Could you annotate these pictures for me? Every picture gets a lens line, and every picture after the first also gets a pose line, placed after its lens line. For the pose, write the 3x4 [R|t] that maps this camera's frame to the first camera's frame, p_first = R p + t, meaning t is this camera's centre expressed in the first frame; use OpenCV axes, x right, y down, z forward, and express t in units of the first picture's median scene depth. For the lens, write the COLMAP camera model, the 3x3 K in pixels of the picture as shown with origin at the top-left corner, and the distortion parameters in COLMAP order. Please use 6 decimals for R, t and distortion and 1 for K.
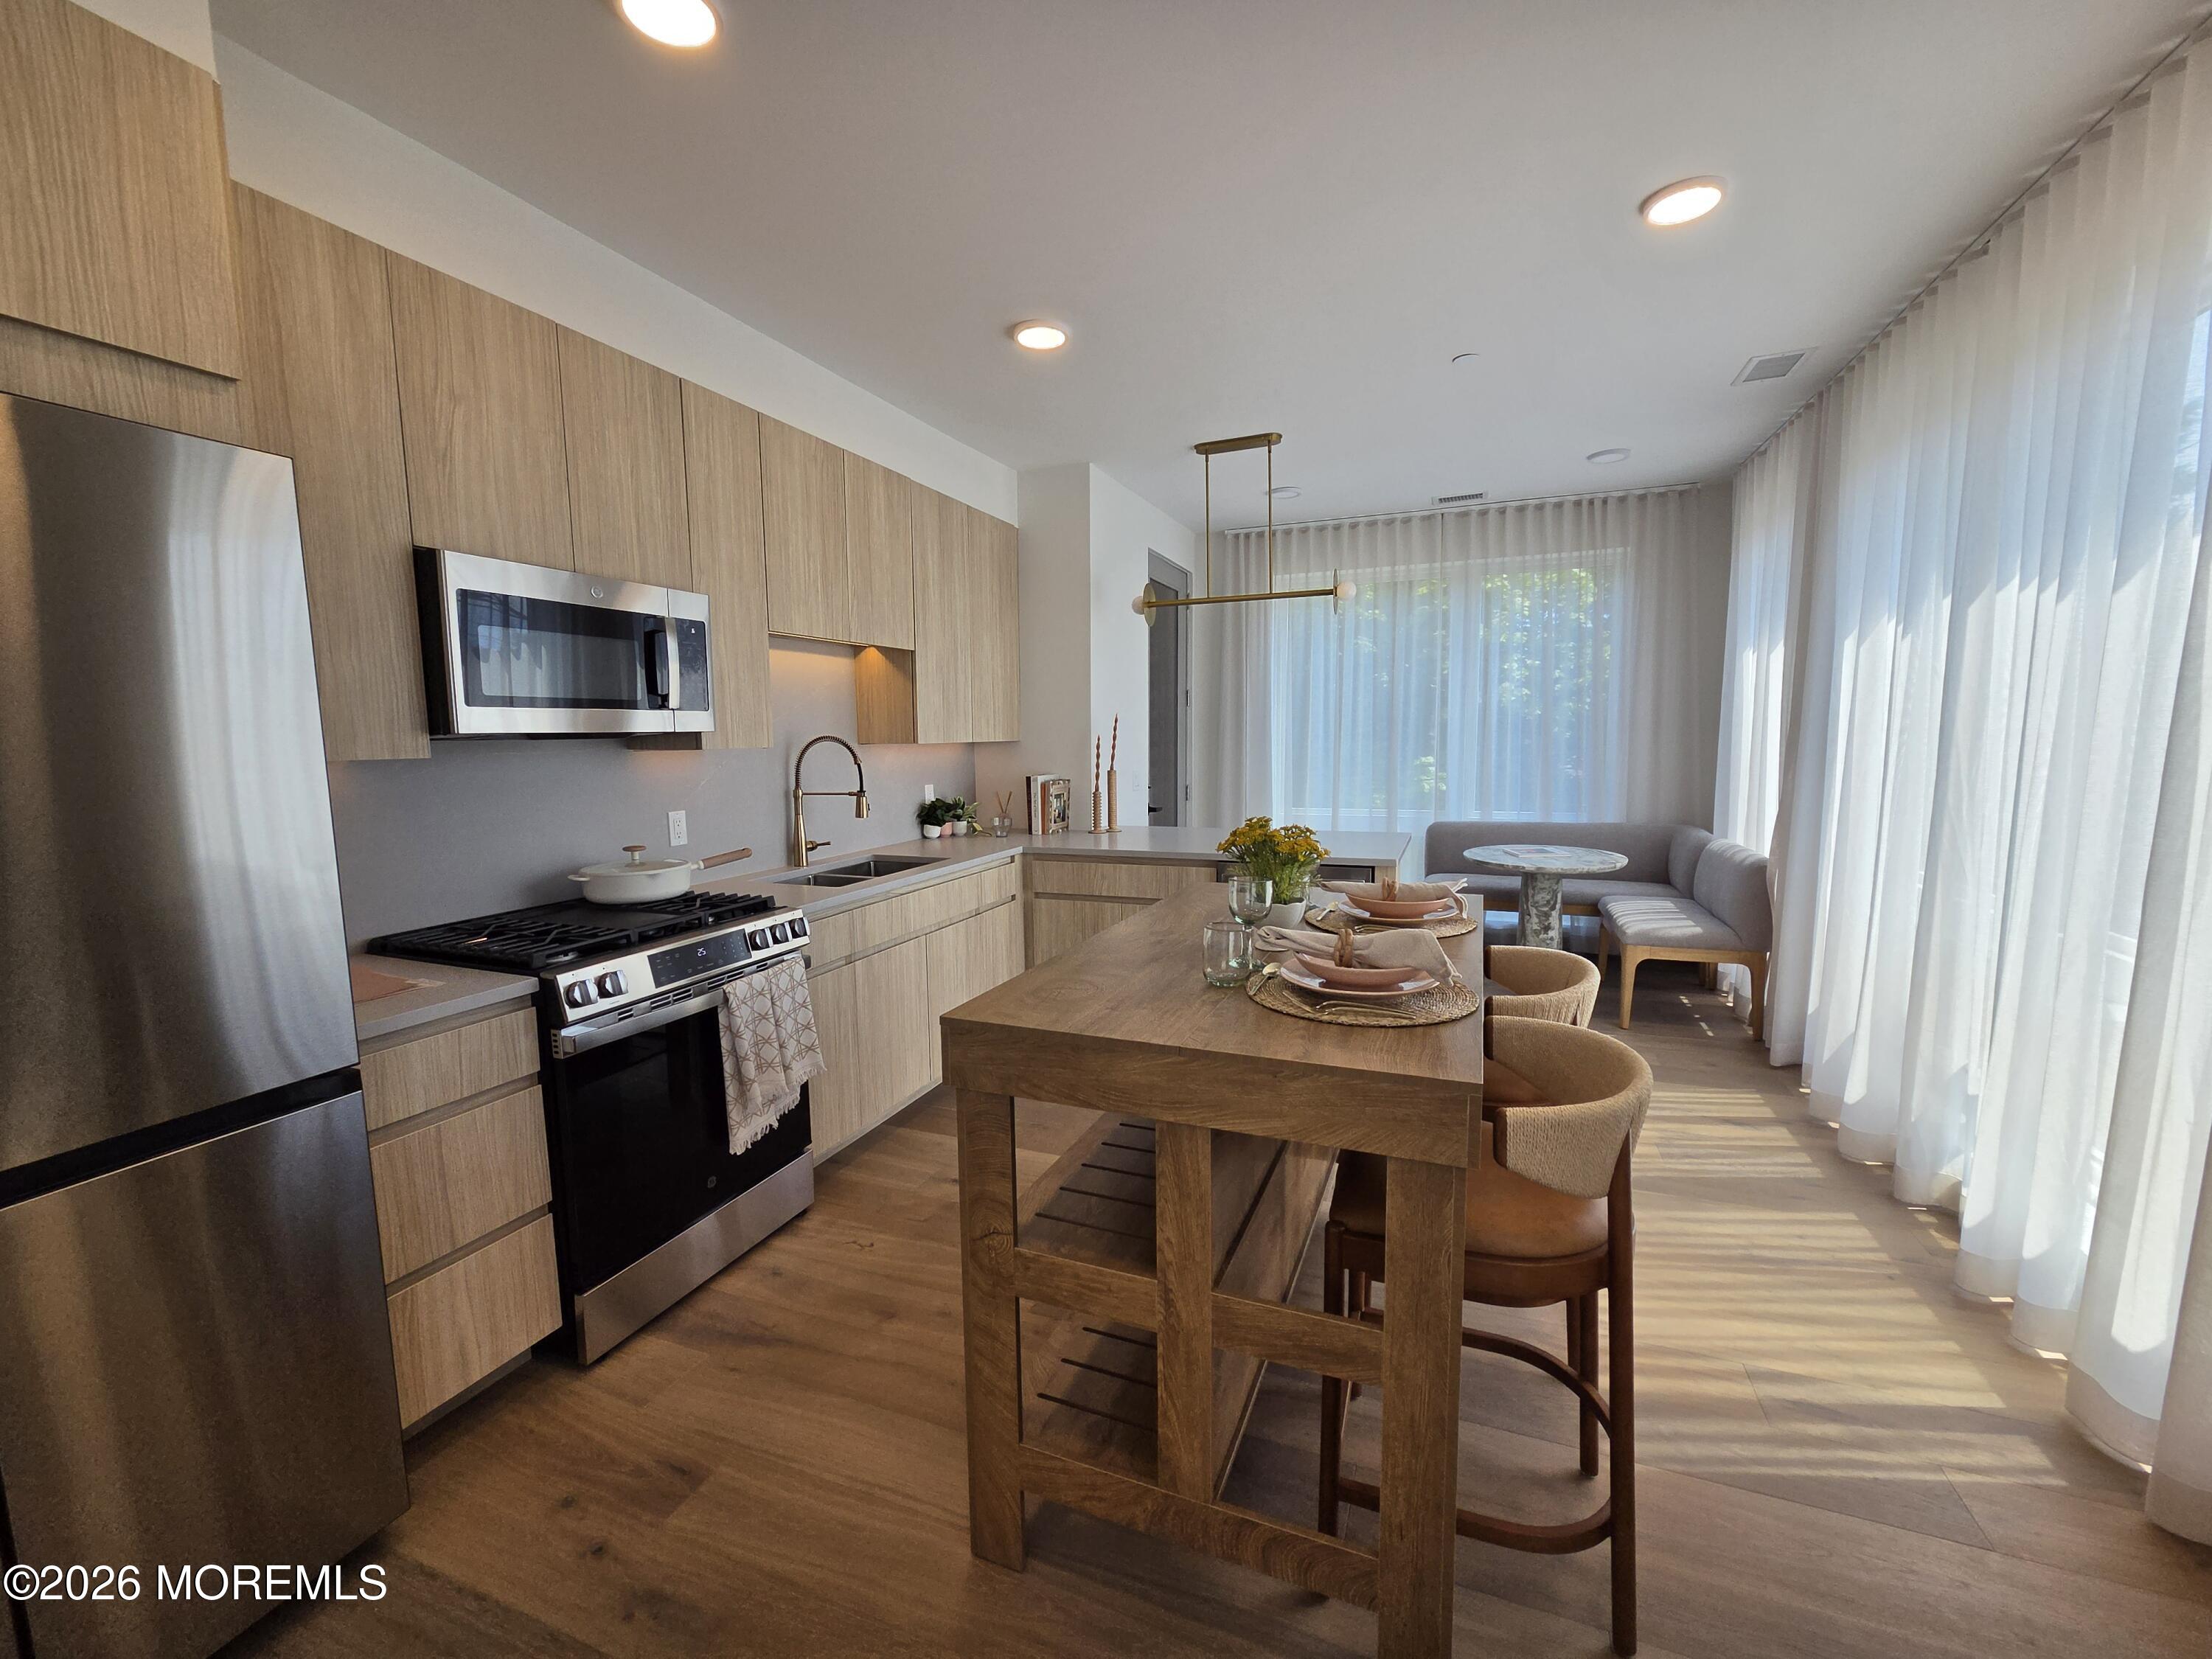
lens RADIAL K [[894.6, 0, 1106.0], [0, 894.6, 829.5], [0, 0, 1]] dist [-0.000625, -0.000121]
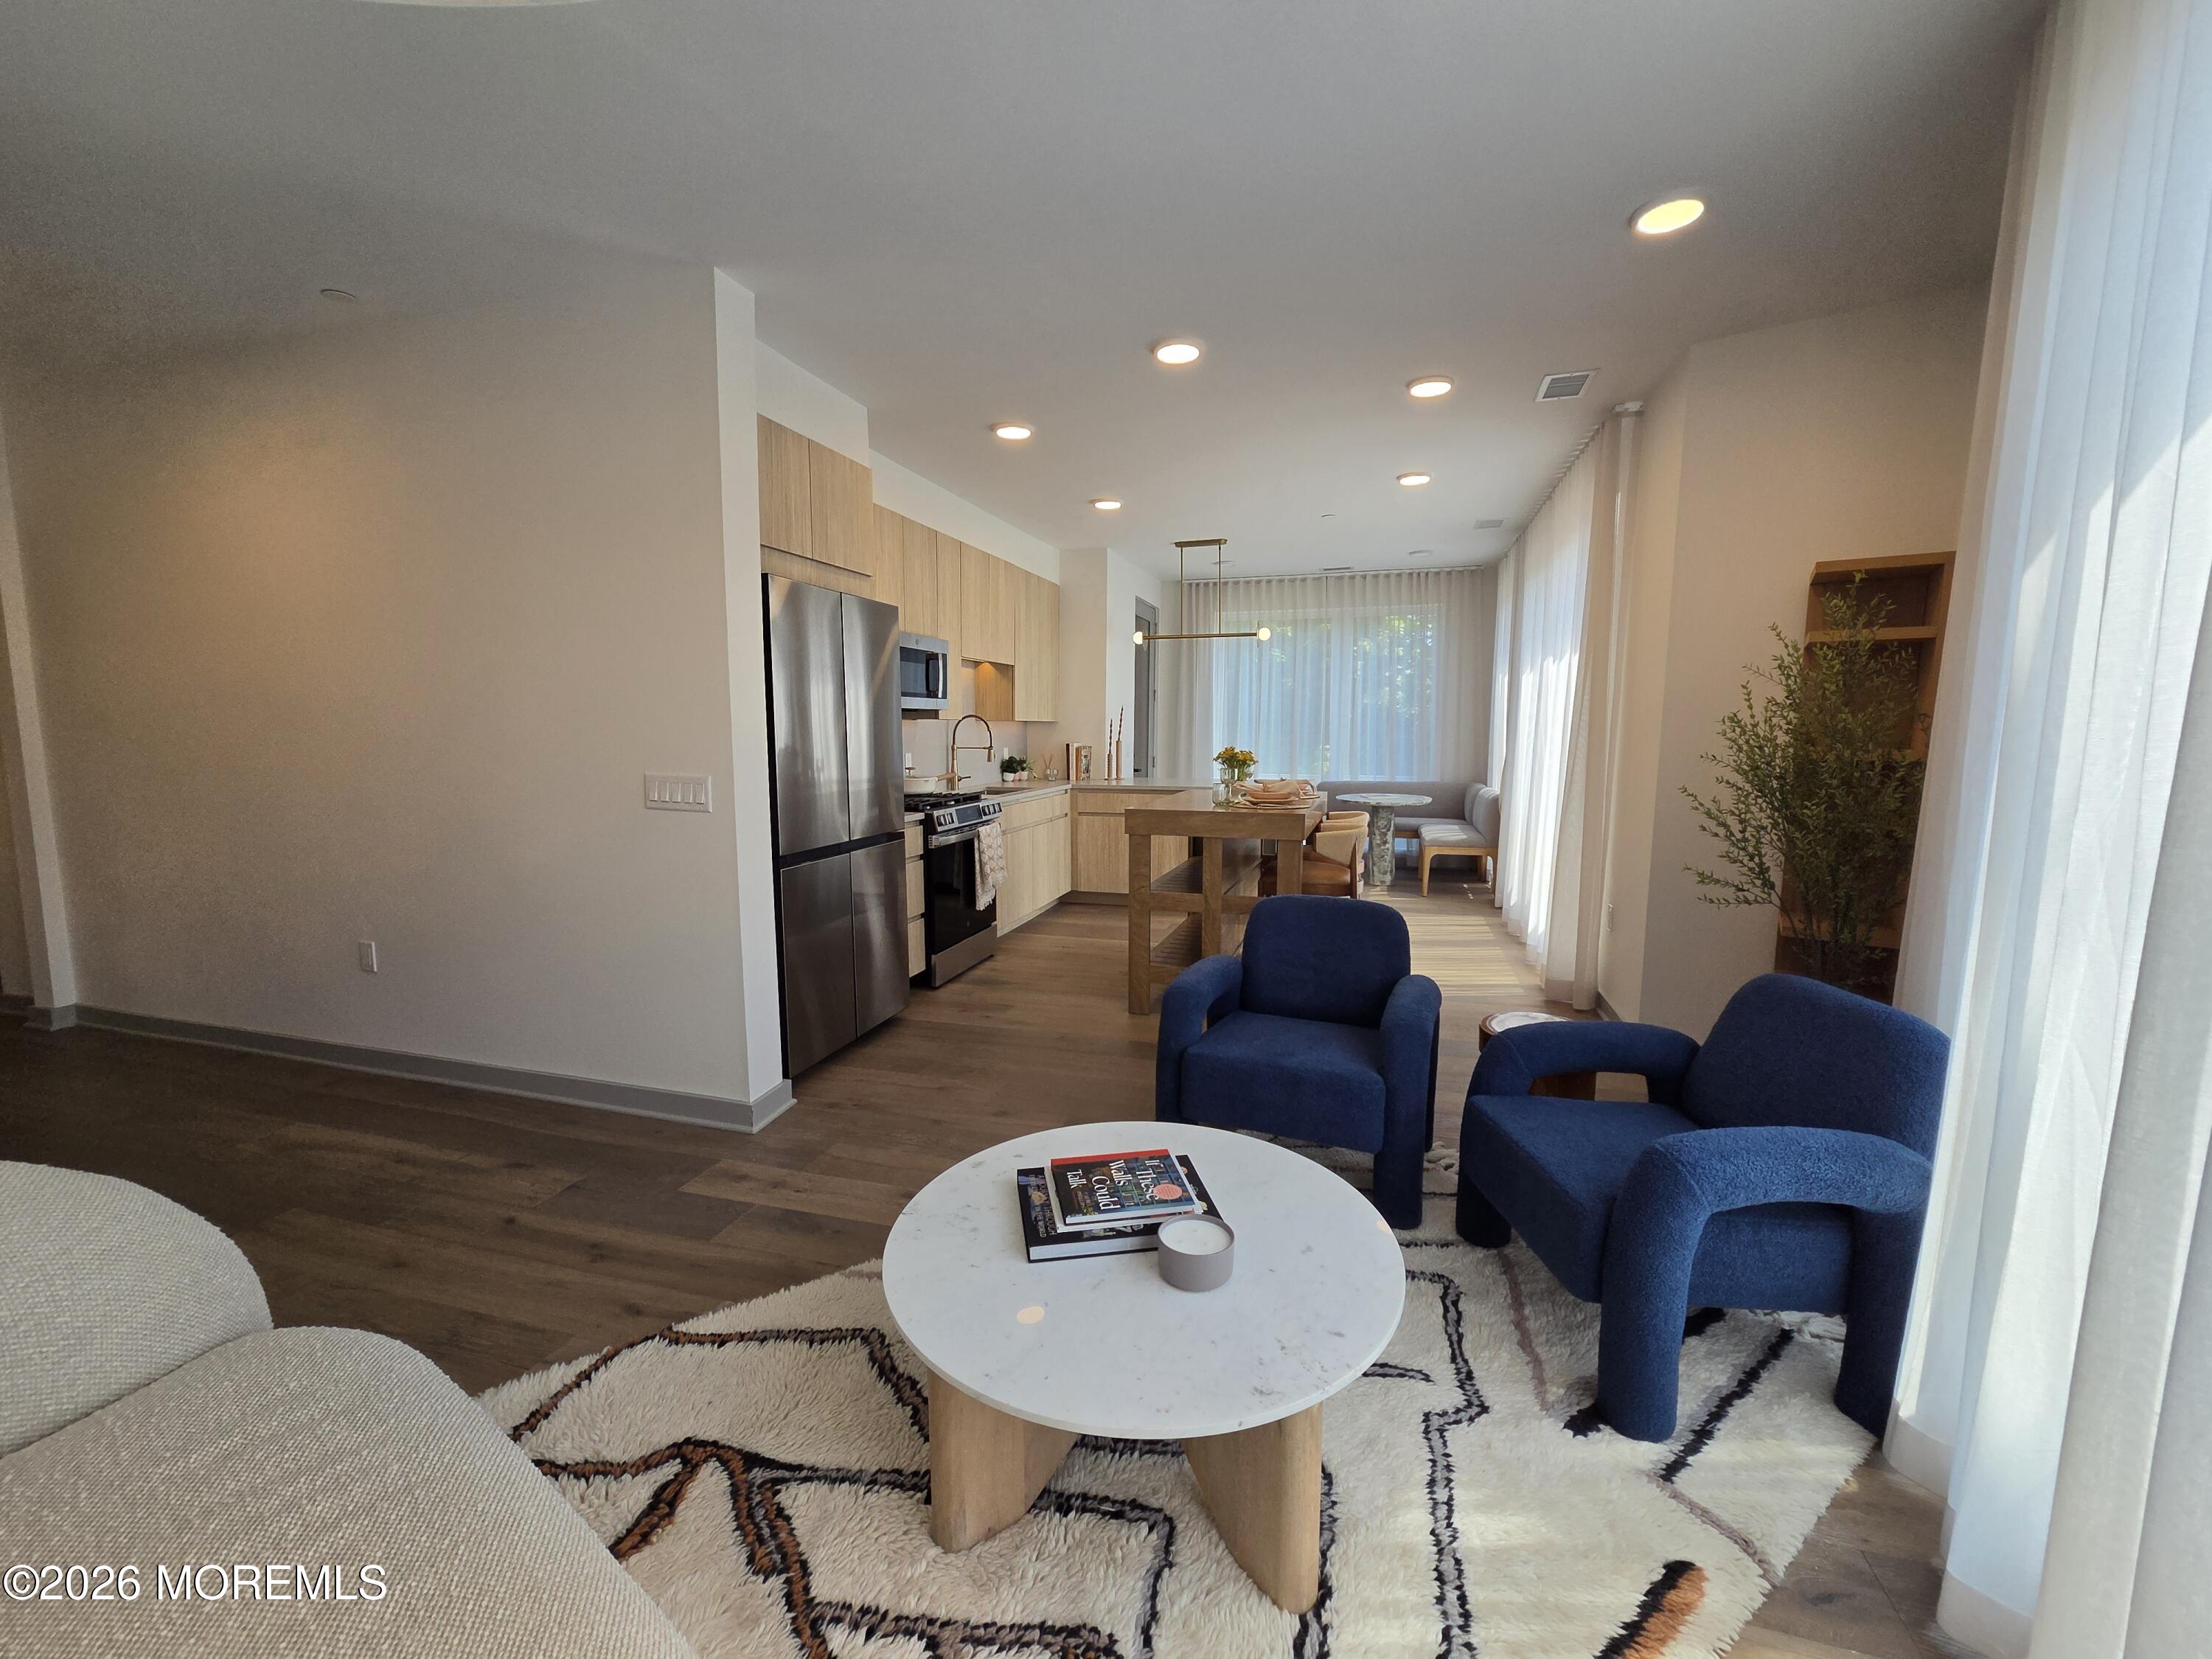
lens RADIAL K [[894.7, 0, 1110.0], [0, 894.7, 831.7], [0, 0, 1]] dist [-0.001573, 0.000730]
pose [[0.995410, 0.002998, 0.095658, -0.247631], [-0.003635, 0.999972, 0.006485, 0.130559], [-0.095636, -0.006803, 0.995393, -0.891409]]
